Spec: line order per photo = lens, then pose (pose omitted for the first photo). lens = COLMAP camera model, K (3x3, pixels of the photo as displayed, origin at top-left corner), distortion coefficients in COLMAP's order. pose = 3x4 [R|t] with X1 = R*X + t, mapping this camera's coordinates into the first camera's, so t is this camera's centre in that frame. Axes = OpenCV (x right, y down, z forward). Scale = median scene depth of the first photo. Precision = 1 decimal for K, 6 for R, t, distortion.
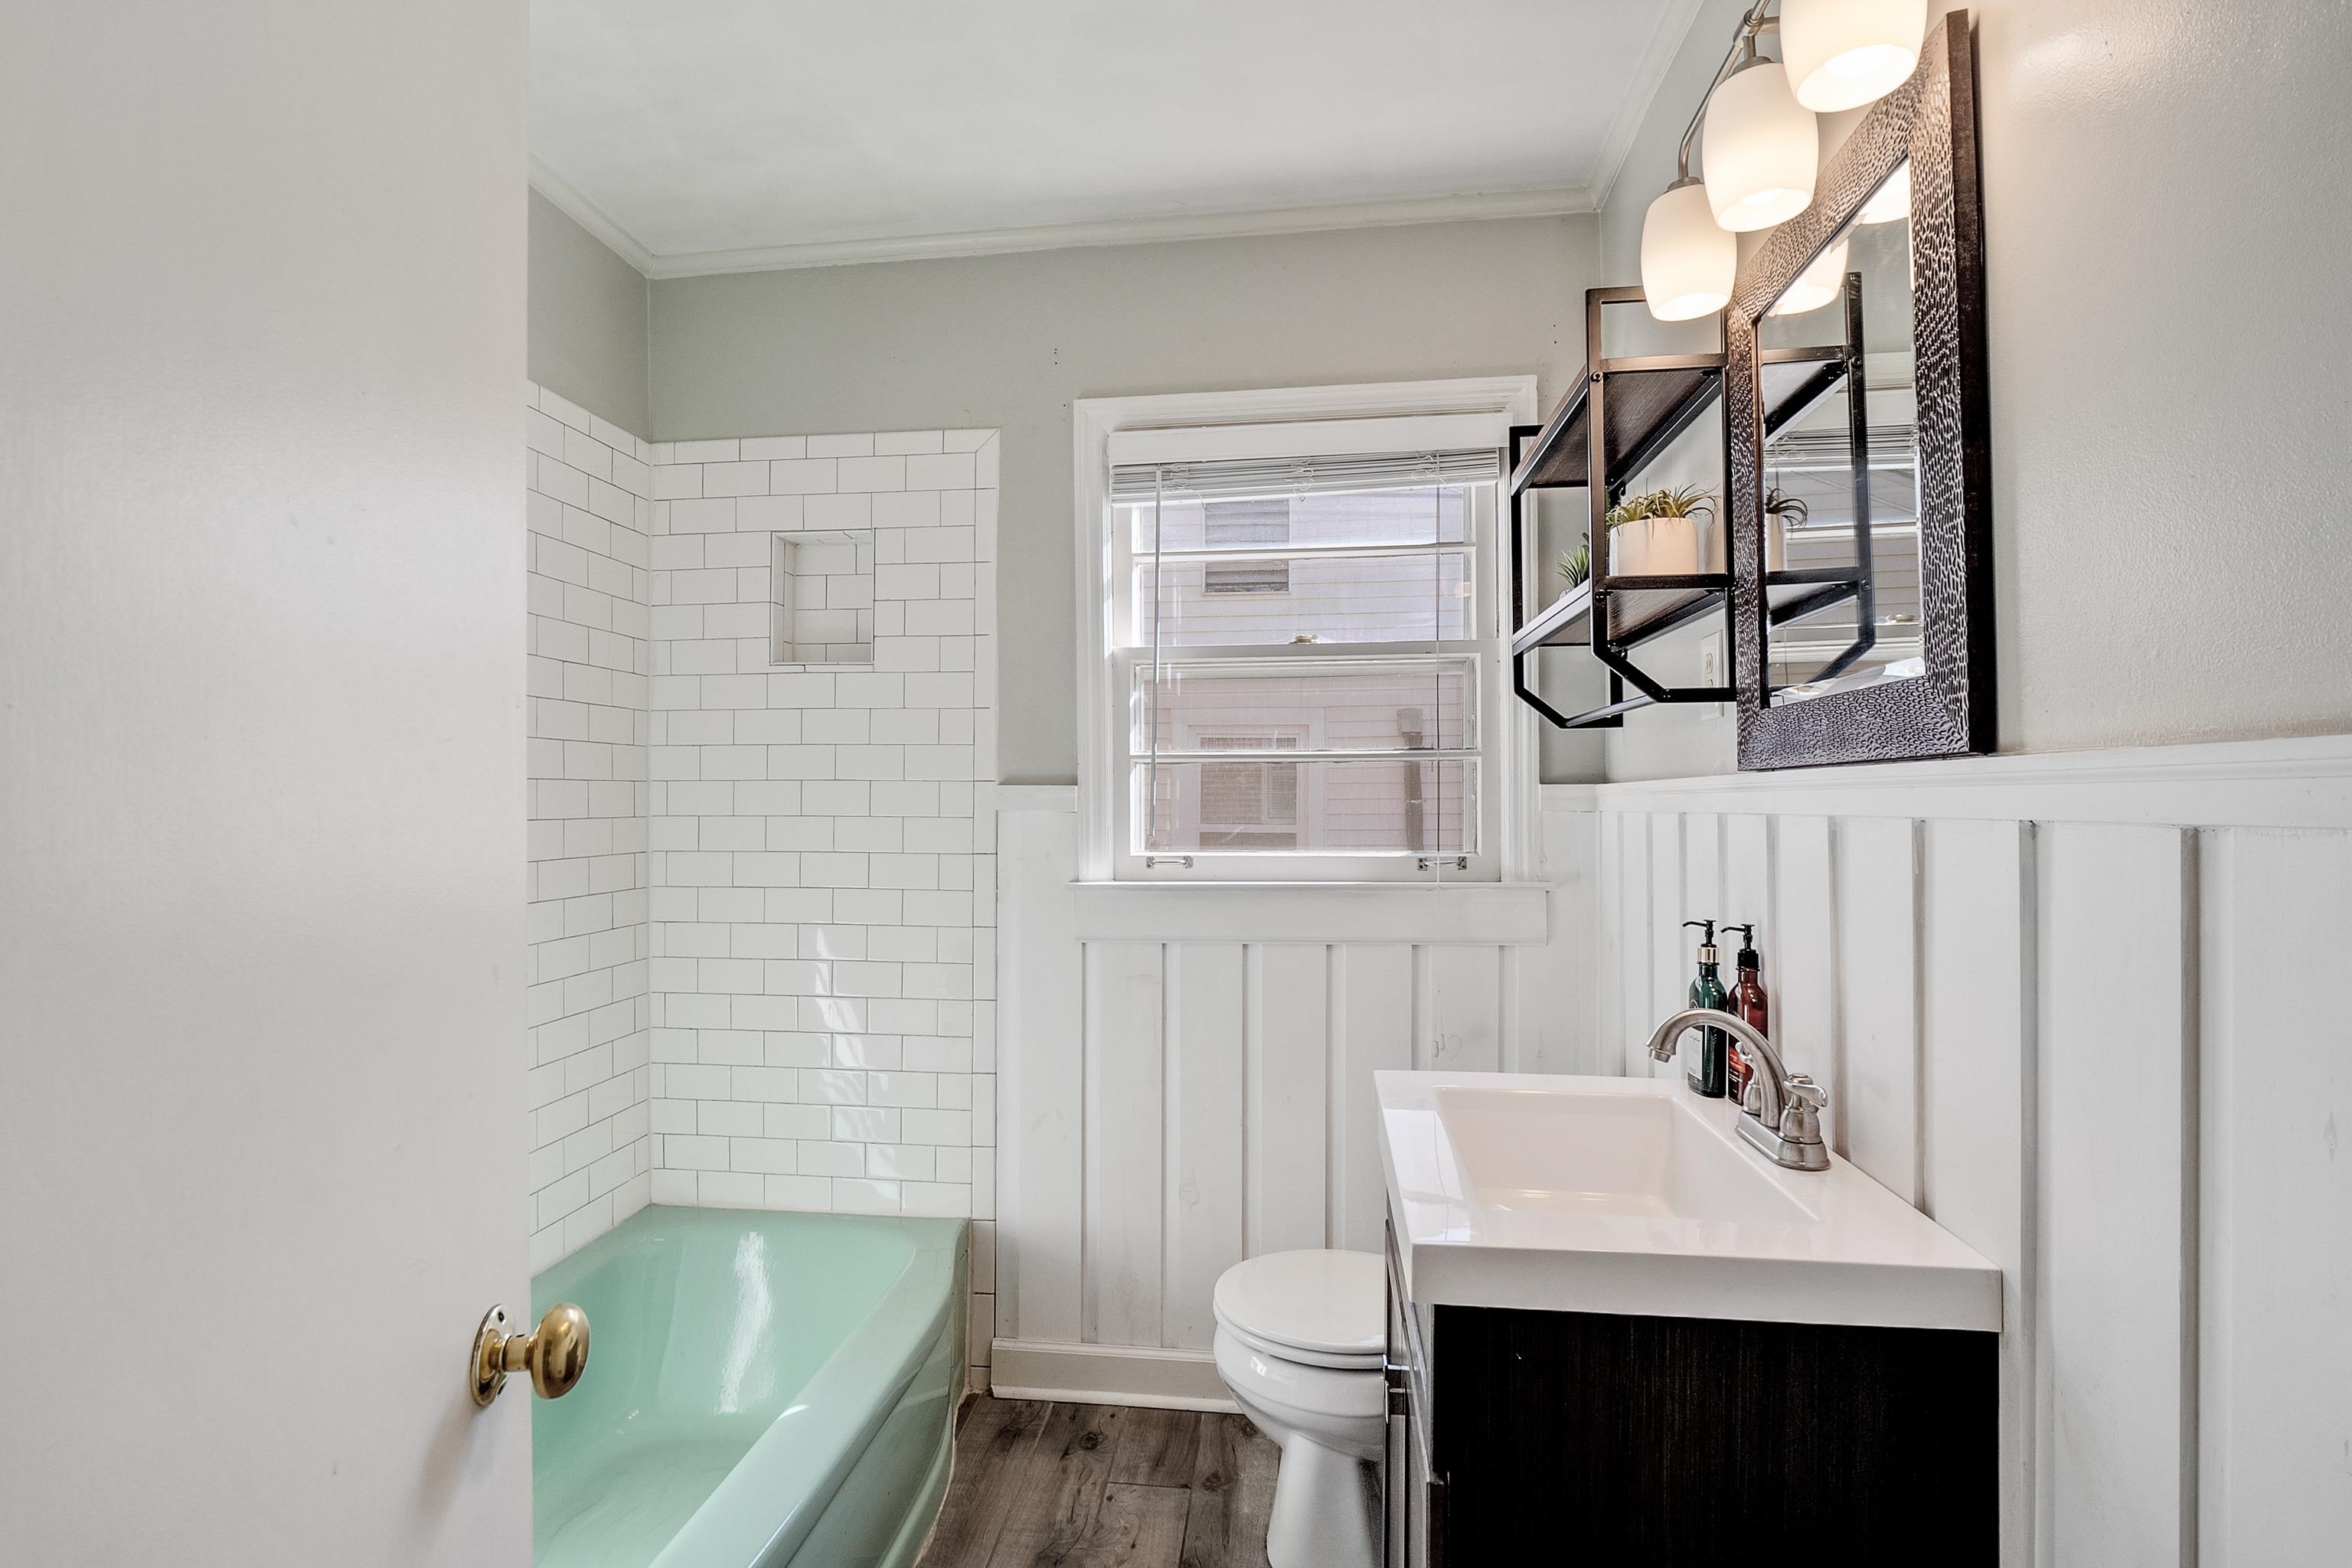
lens RADIAL K [[1113.8, 0, 1169.5], [0, 1113.8, 797.2], [0, 0, 1]] dist [0.003807, -0.023212]
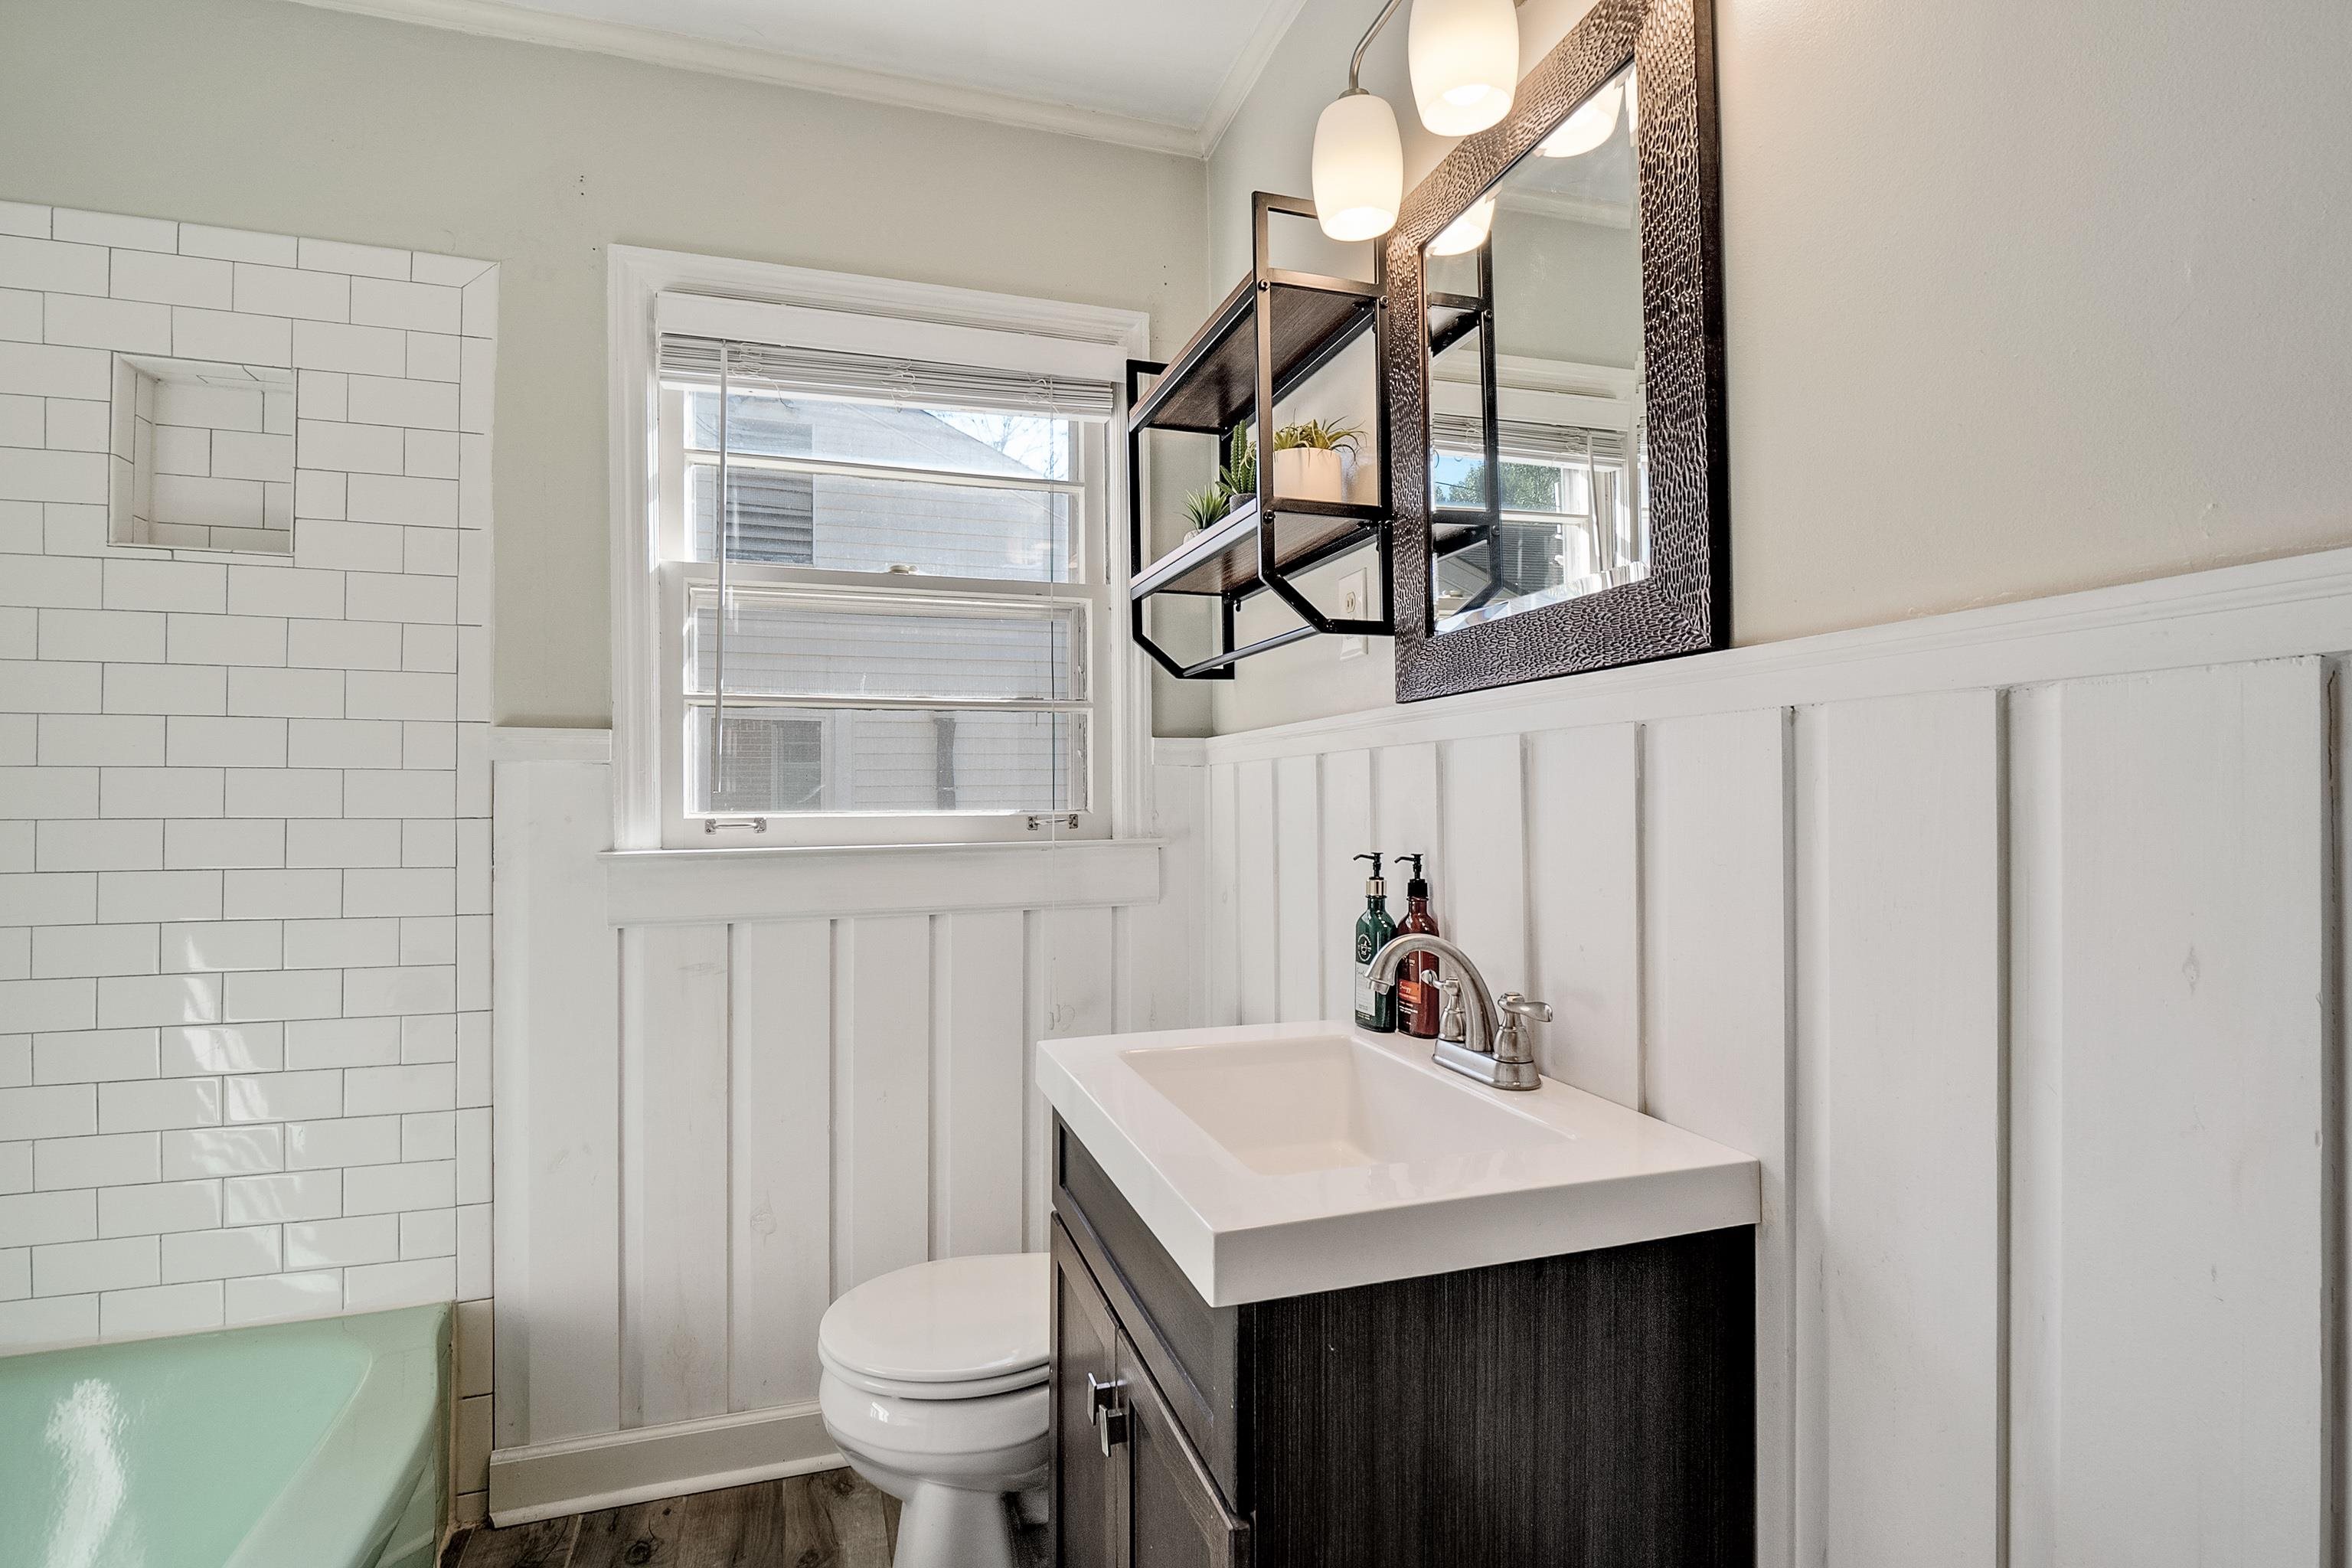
lens RADIAL K [[1102.6, 0, 1176.4], [0, 1102.6, 794.5], [0, 0, 1]] dist [-0.002005, -0.008979]
pose [[0.904026, -0.001086, 0.427476, -0.057608], [0.001136, 0.999999, 0.000139, 0.037751], [-0.427476, 0.000360, 0.904027, 0.126764]]
